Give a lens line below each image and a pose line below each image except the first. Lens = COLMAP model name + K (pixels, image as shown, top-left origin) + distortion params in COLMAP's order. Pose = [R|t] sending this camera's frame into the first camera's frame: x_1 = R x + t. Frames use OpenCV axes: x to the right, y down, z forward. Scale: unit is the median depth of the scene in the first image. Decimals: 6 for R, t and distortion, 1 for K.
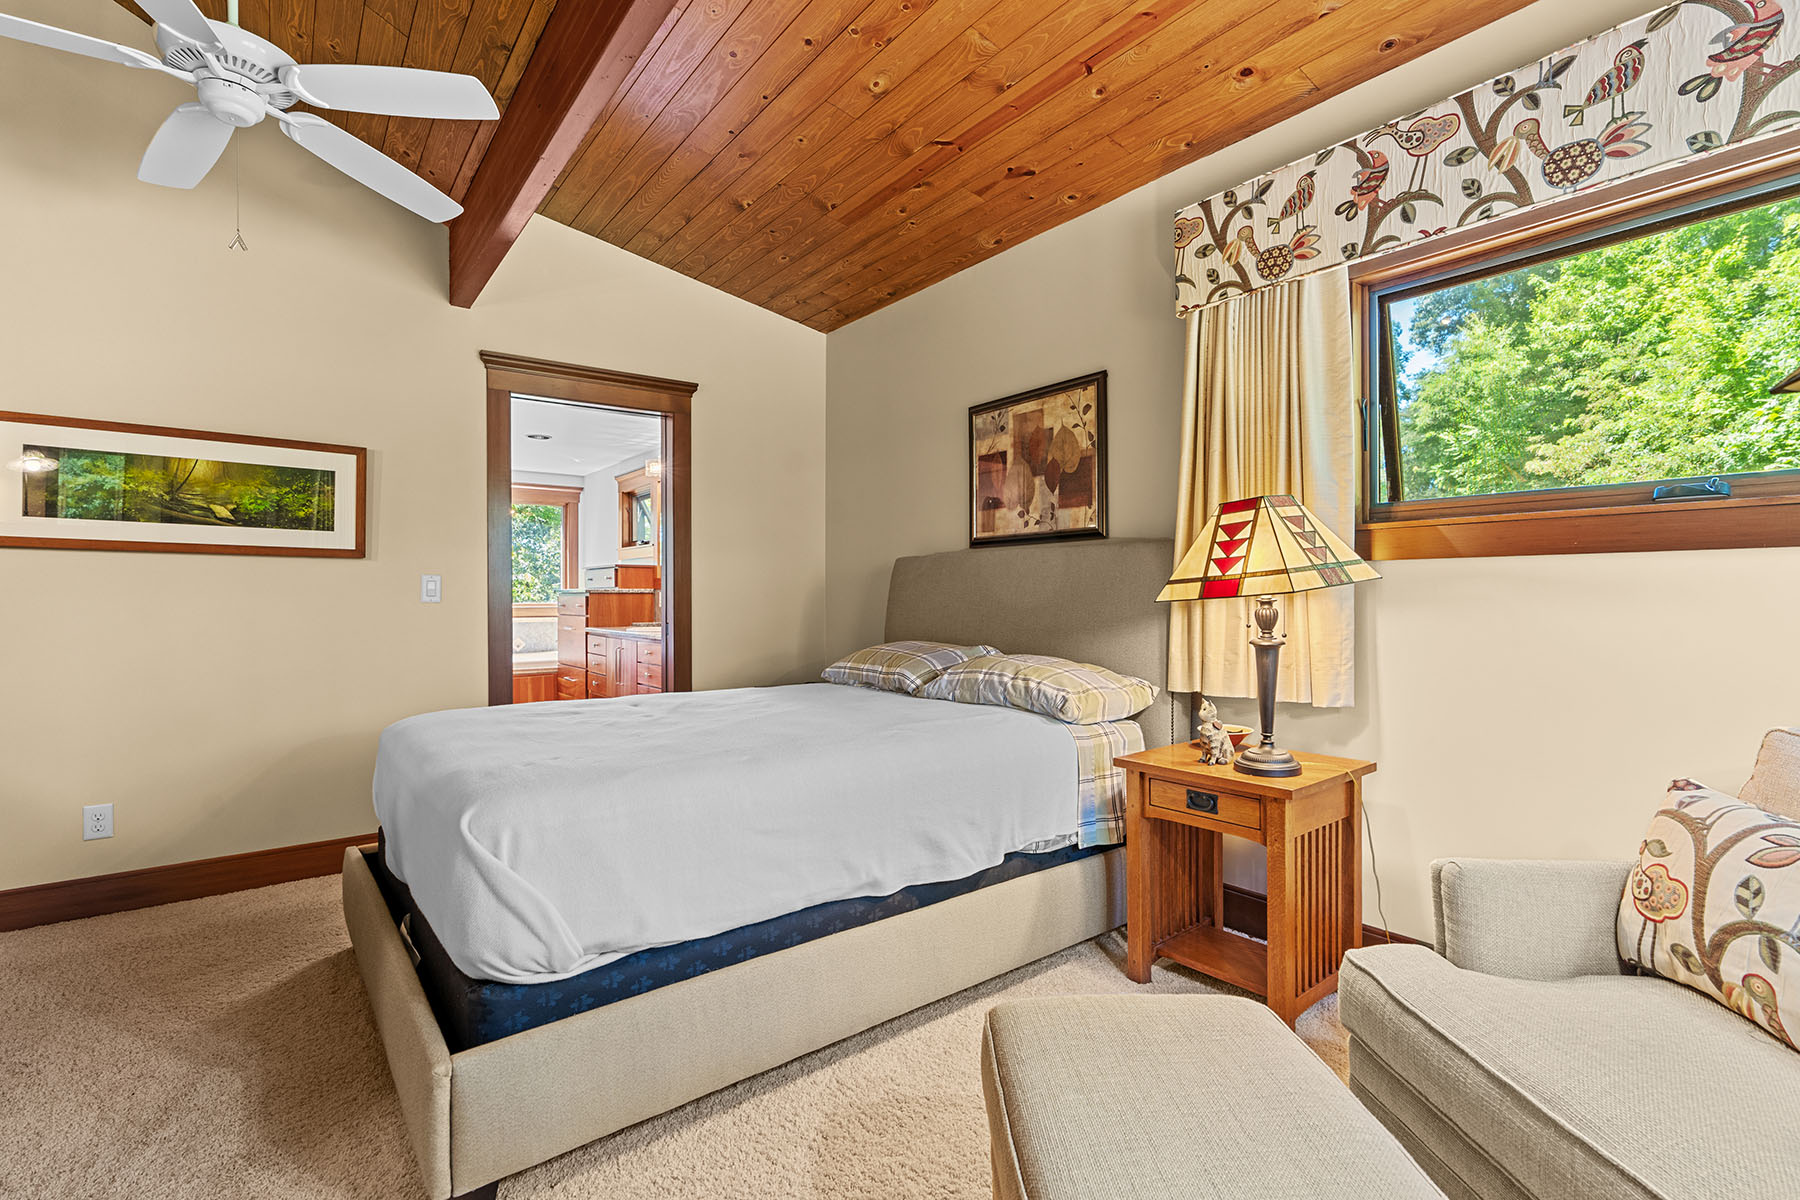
lens RADIAL K [[821.0, 0, 909.6], [0, 821.0, 596.6], [0, 0, 1]] dist [-0.003747, 0.001442]
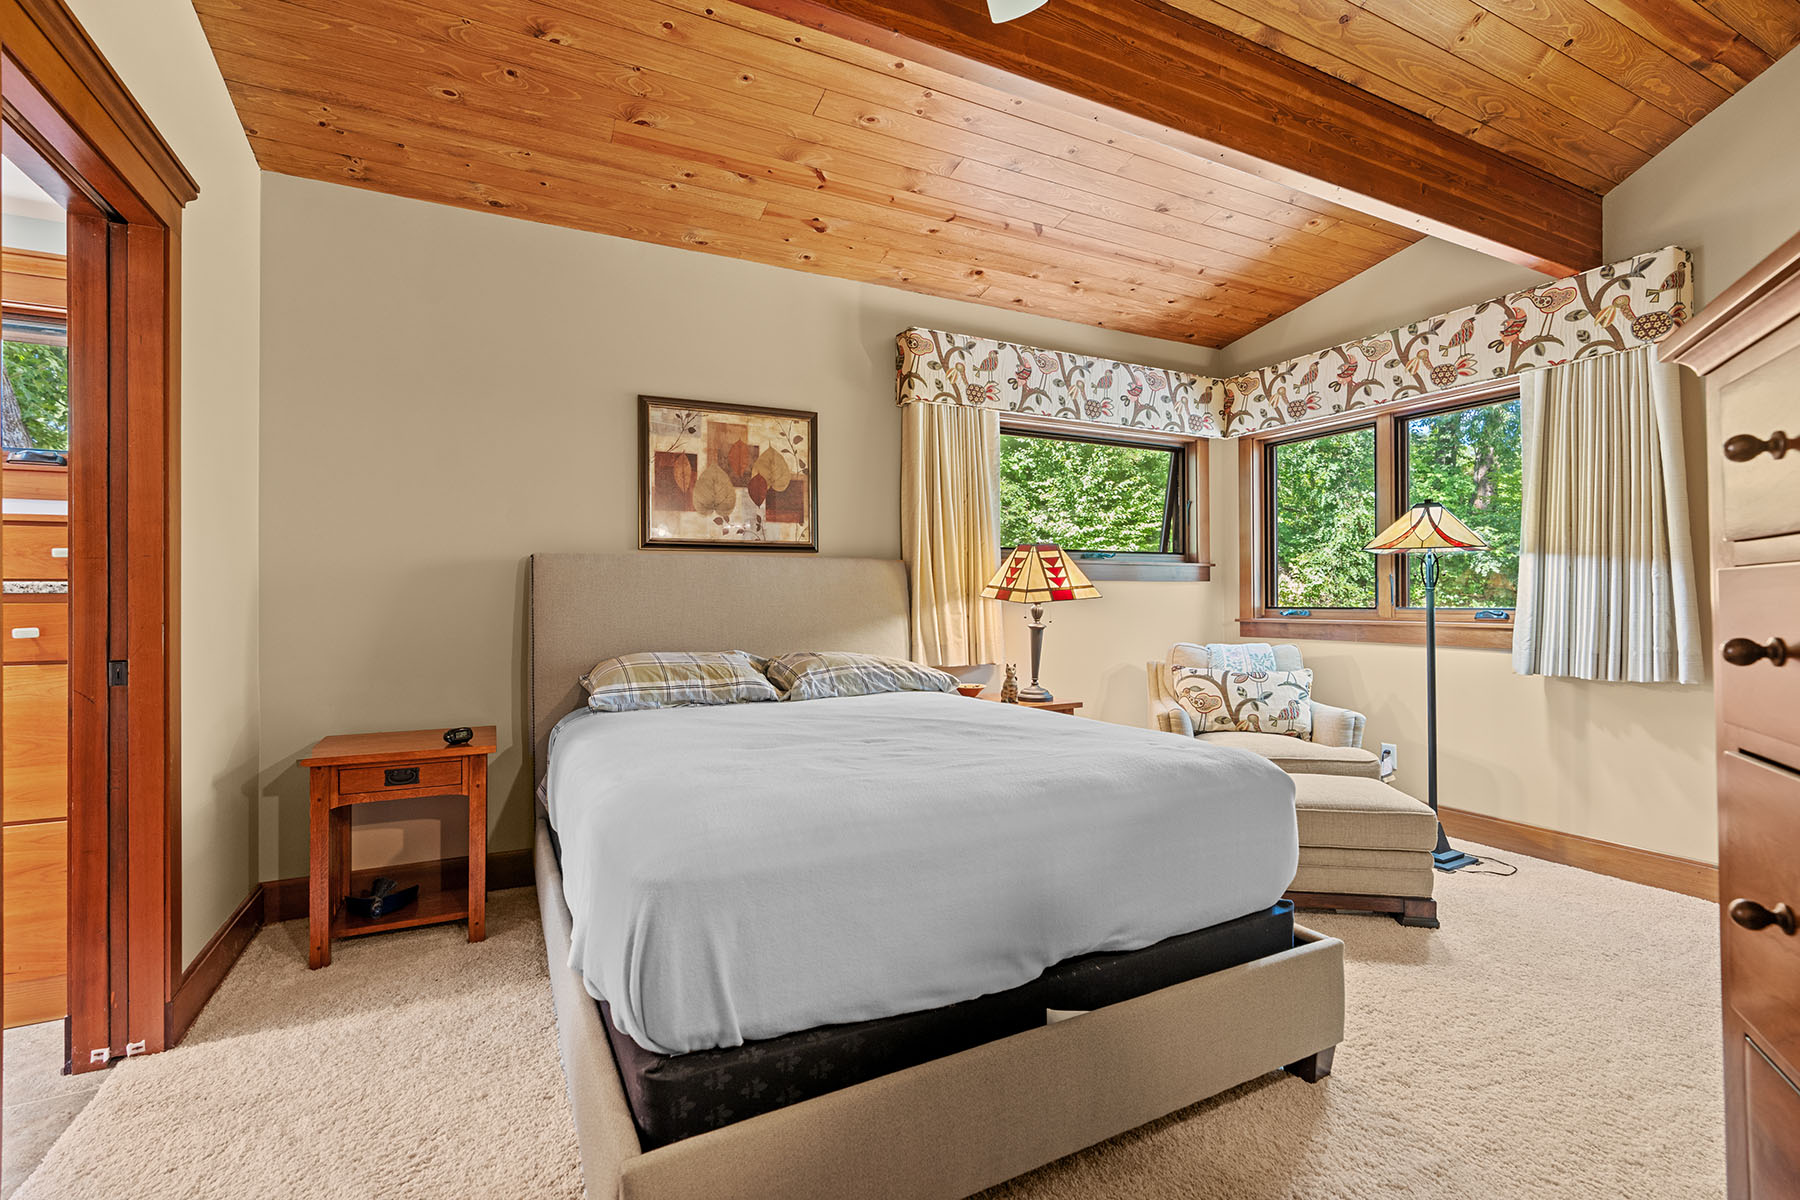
lens RADIAL K [[821.0, 0, 914.5], [0, 821.0, 599.0], [0, 0, 1]] dist [-0.003747, 0.001442]
pose [[0.192773, 0.002257, 0.981241, -0.895465], [0.006224, 0.999974, -0.003523, 0.001768], [-0.981224, 0.006786, 0.192754, 0.619636]]
